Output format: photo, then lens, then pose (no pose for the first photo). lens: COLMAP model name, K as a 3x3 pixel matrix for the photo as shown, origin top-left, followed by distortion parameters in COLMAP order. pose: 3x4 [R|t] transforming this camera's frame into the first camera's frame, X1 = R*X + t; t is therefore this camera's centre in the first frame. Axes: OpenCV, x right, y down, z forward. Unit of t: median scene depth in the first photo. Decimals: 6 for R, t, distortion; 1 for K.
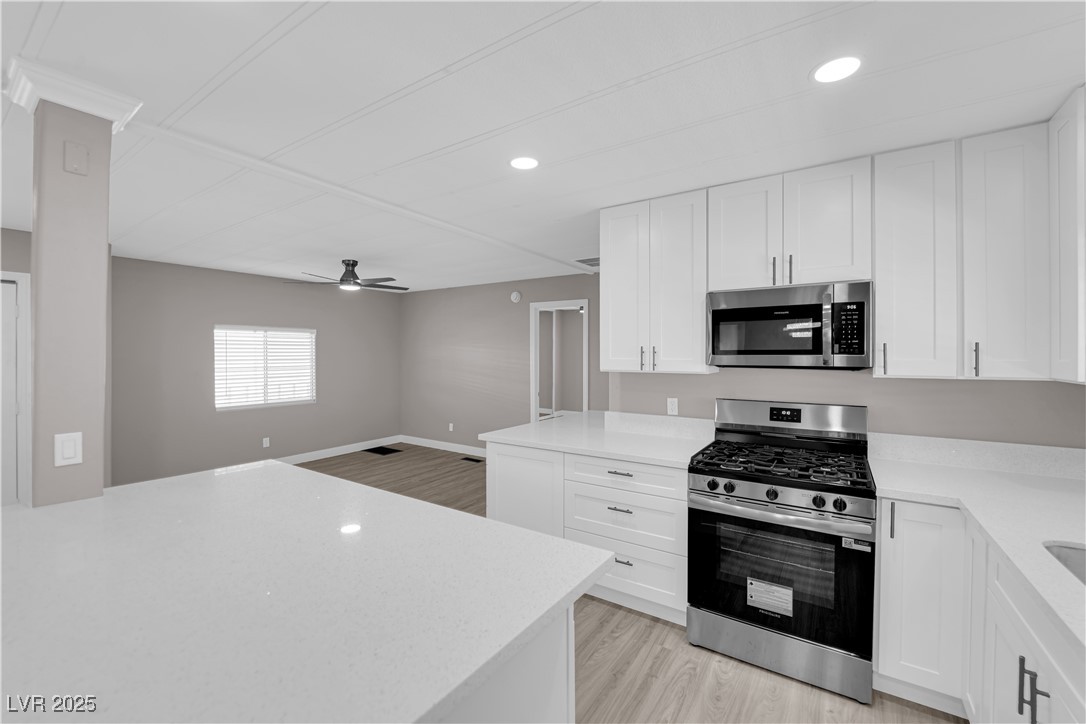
lens RADIAL K [[441.9, 0, 547.7], [0, 441.9, 356.8], [0, 0, 1]] dist [-0.002759, -0.007293]
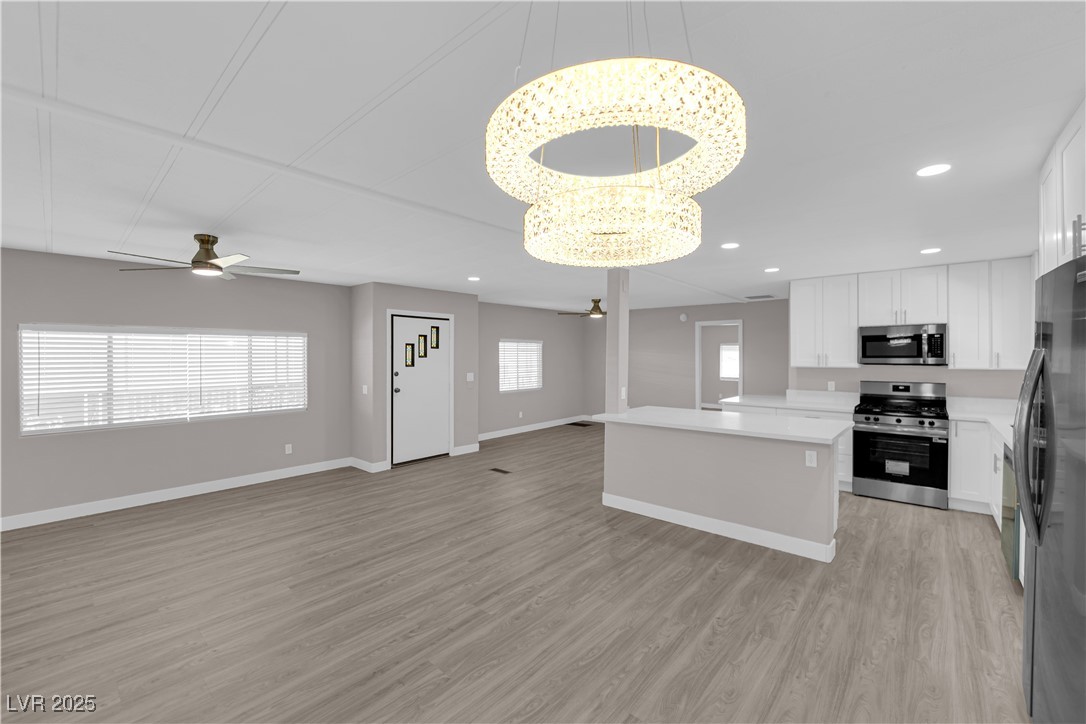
lens RADIAL K [[441.9, 0, 547.7], [0, 441.9, 356.8], [0, 0, 1]] dist [-0.002759, -0.007293]
pose [[0.991050, -0.002326, -0.133473, -0.865268], [0.001819, 0.999991, -0.003919, -0.005845], [0.133480, 0.003641, 0.991045, -1.310444]]
